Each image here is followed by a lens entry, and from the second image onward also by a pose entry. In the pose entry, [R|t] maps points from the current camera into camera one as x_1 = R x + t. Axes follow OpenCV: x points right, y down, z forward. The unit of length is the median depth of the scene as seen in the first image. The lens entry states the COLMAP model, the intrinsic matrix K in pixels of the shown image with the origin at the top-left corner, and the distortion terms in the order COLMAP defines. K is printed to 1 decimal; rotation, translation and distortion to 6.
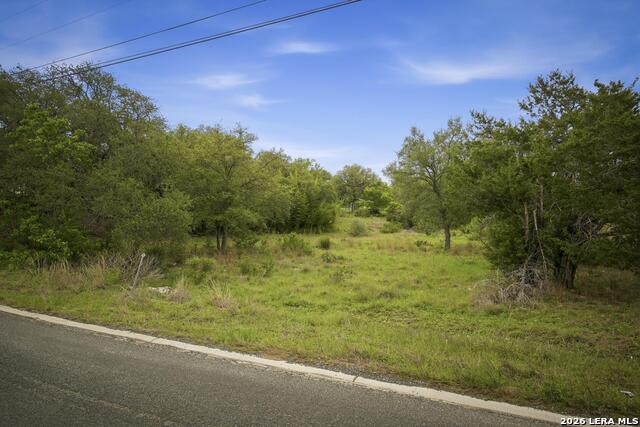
lens RADIAL K [[385.7, 0, 322.7], [0, 385.7, 215.2], [0, 0, 1]] dist [-0.000643, 0.006718]
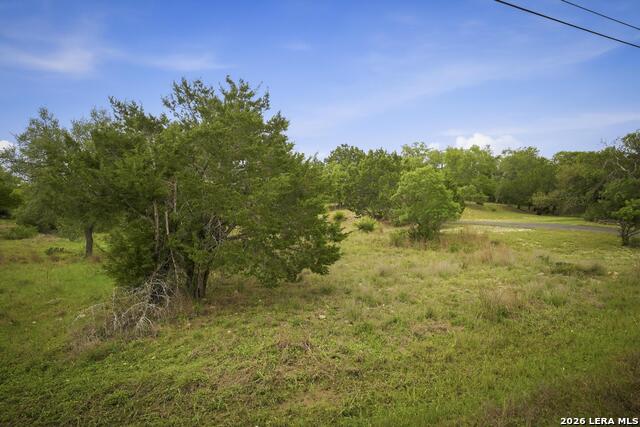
lens RADIAL K [[340.0, 0, 318.1], [0, 340.0, 215.7], [0, 0, 1]] dist [-0.003730, -0.000842]
pose [[0.652059, 0.015576, 0.758008, 0.089951], [-0.008672, 0.999877, -0.013087, 0.001741], [-0.758119, 0.001960, 0.652113, 0.115508]]
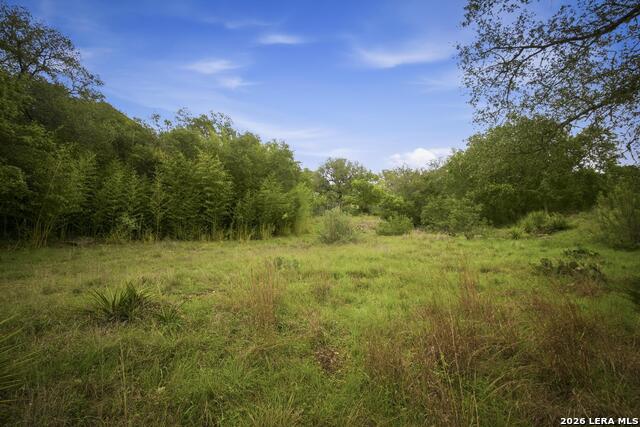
lens RADIAL K [[288.9, 0, 313.1], [0, 288.9, 207.8], [0, 0, 1]] dist [-0.001343, 0.000200]
pose [[0.999246, -0.022887, -0.031348, 0.123485], [0.021168, 0.998312, -0.054086, 0.048991], [0.032533, 0.053382, 0.998044, 1.060697]]
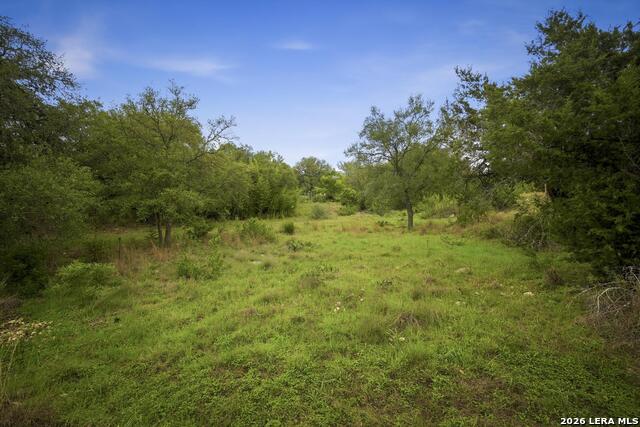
lens RADIAL K [[309.5, 0, 315.8], [0, 309.5, 213.2], [0, 0, 1]] dist [-0.002932, -0.000319]
pose [[0.994076, -0.038984, 0.101453, -0.004469], [0.035798, 0.998813, 0.033033, 0.015630], [-0.102620, -0.029205, 0.994292, 0.262037]]
